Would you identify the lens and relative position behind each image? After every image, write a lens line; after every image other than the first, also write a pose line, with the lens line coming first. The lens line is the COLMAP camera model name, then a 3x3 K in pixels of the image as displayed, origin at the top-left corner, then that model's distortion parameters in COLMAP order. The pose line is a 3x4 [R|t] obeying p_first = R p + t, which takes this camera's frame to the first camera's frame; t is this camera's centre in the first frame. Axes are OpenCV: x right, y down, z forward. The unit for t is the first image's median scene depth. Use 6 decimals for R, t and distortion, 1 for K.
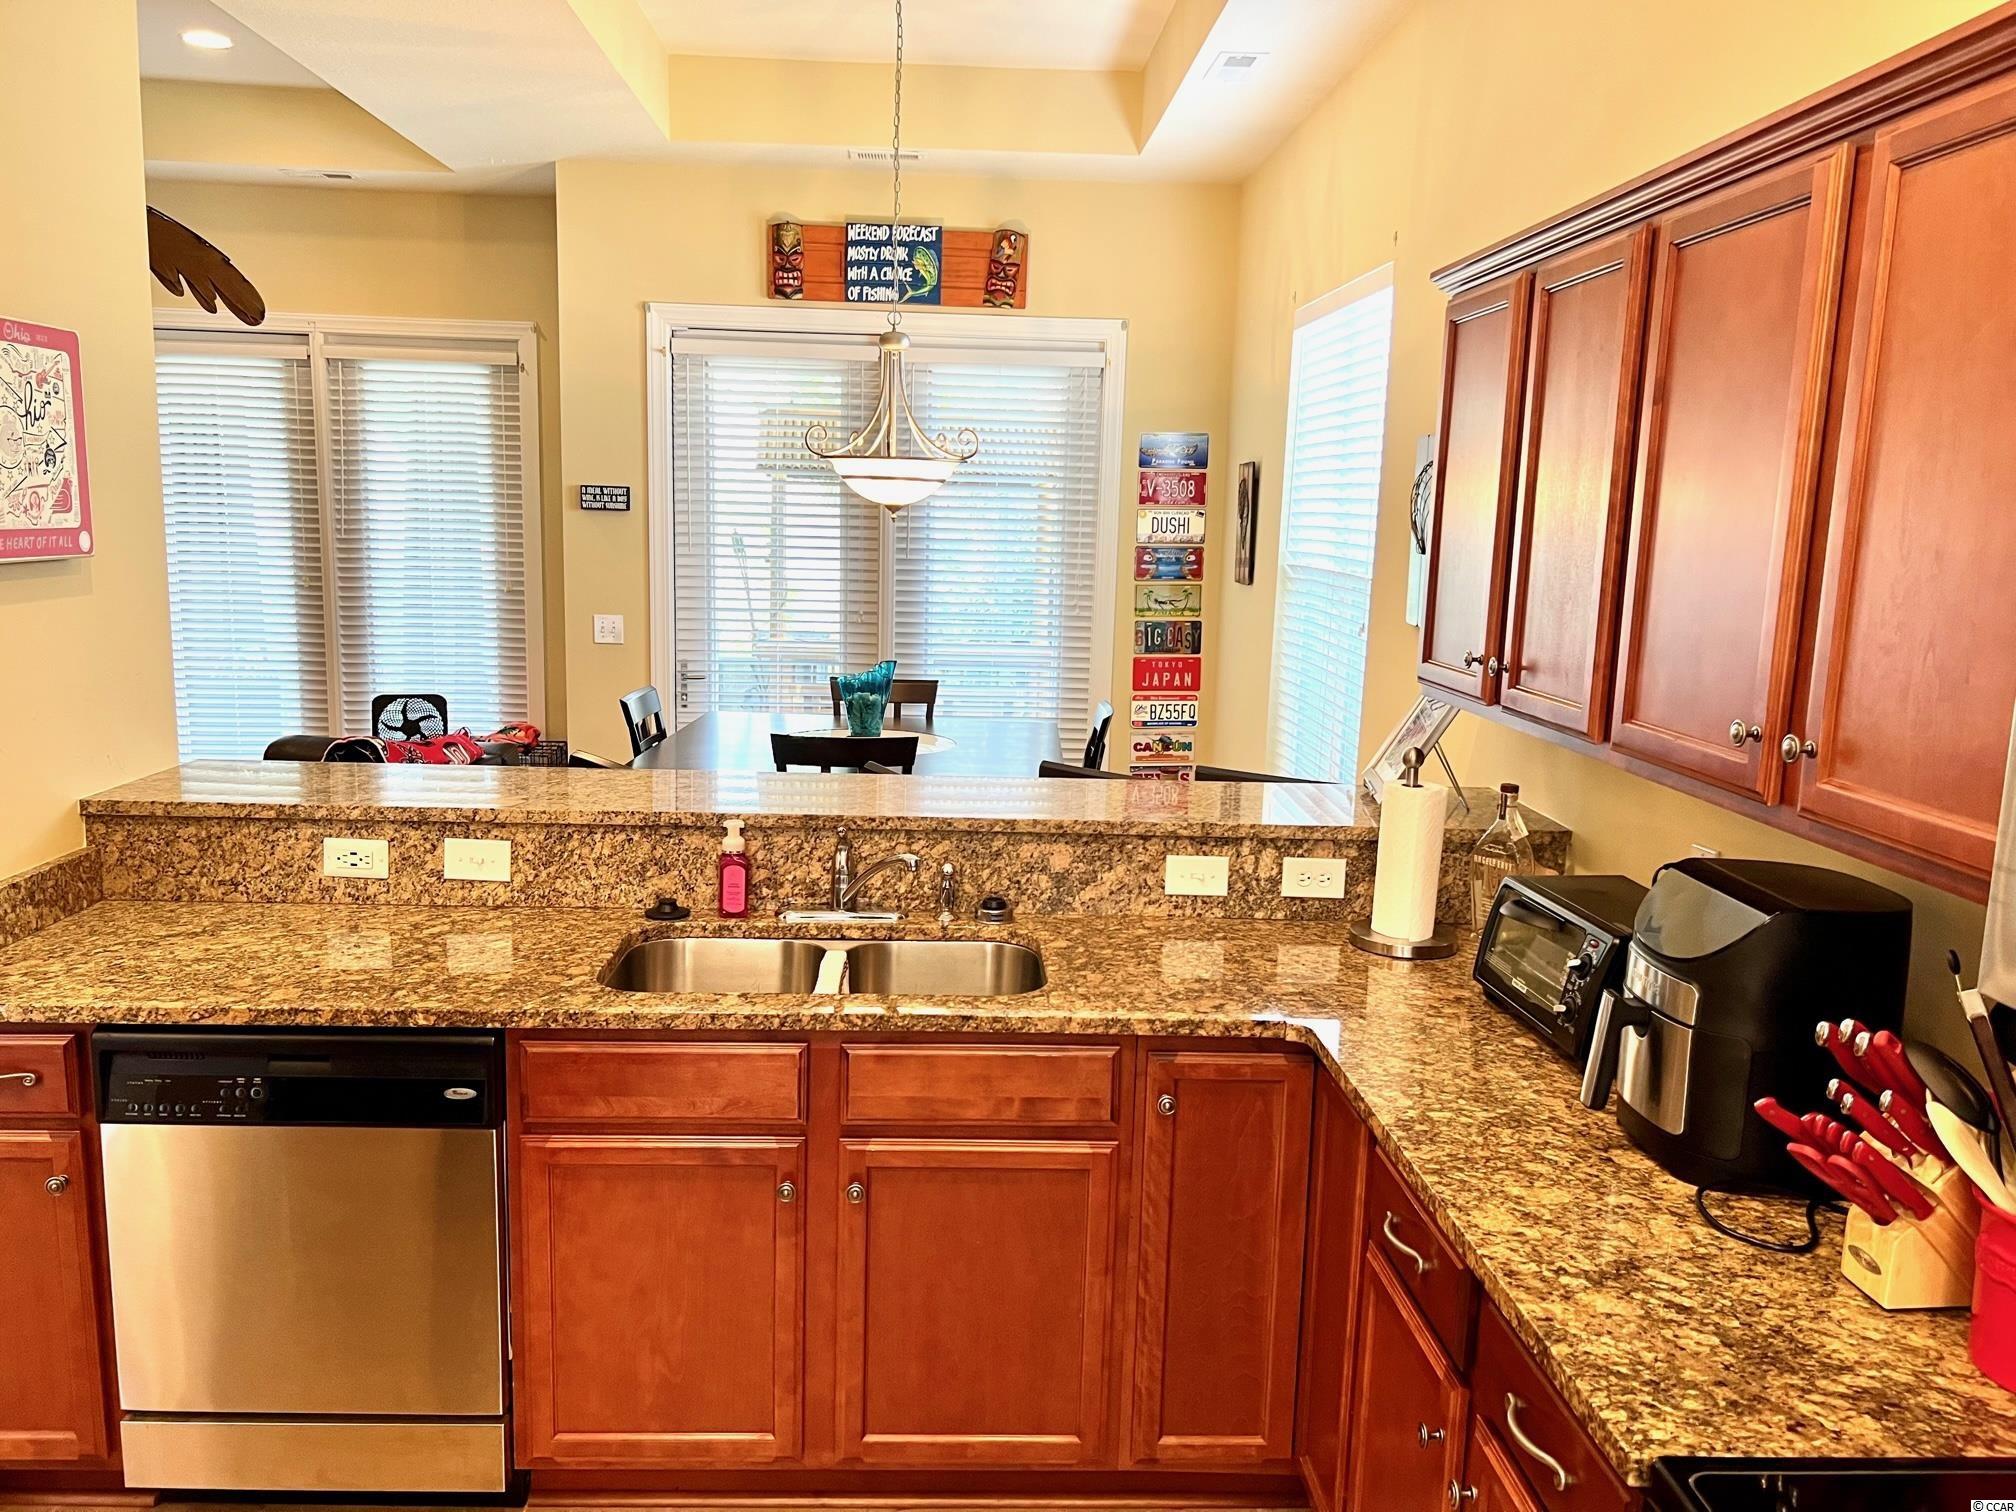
lens RADIAL K [[1515.6, 0, 1005.9], [0, 1515.6, 753.0], [0, 0, 1]] dist [0.036276, -0.009748]
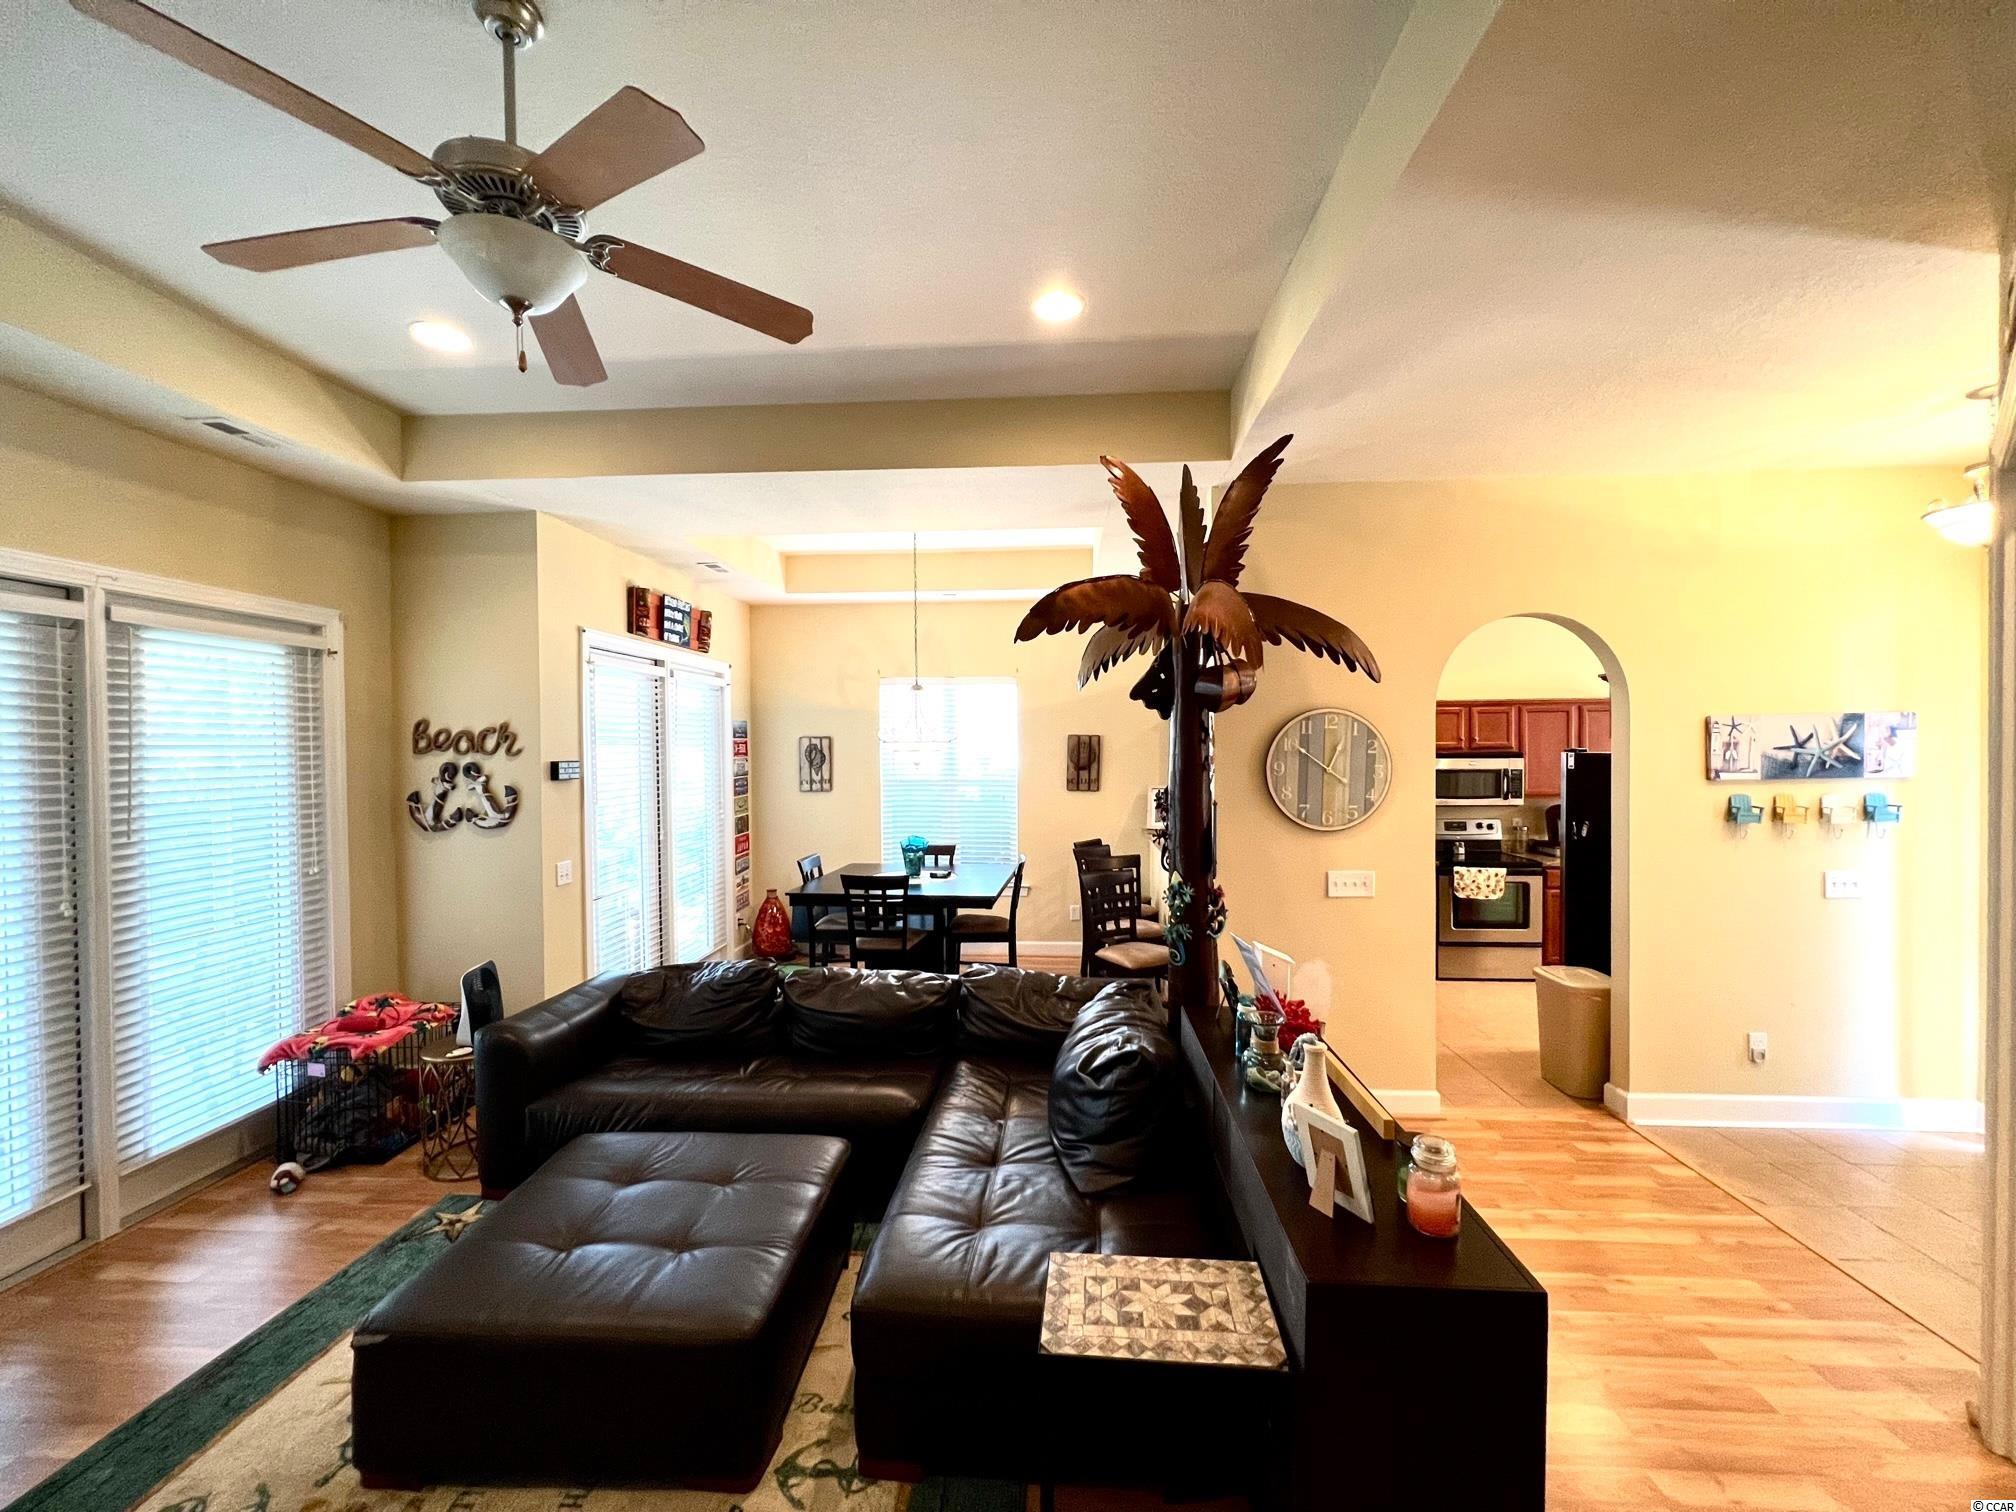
lens RADIAL K [[810.8, 0, 1005.9], [0, 810.8, 756.2], [0, 0, 1]] dist [-0.003626, 0.000425]
pose [[0.118433, -0.039477, 0.992177, -0.912623], [0.169760, 0.985303, 0.018940, -0.131305], [-0.978343, 0.166189, 0.123394, 0.559314]]
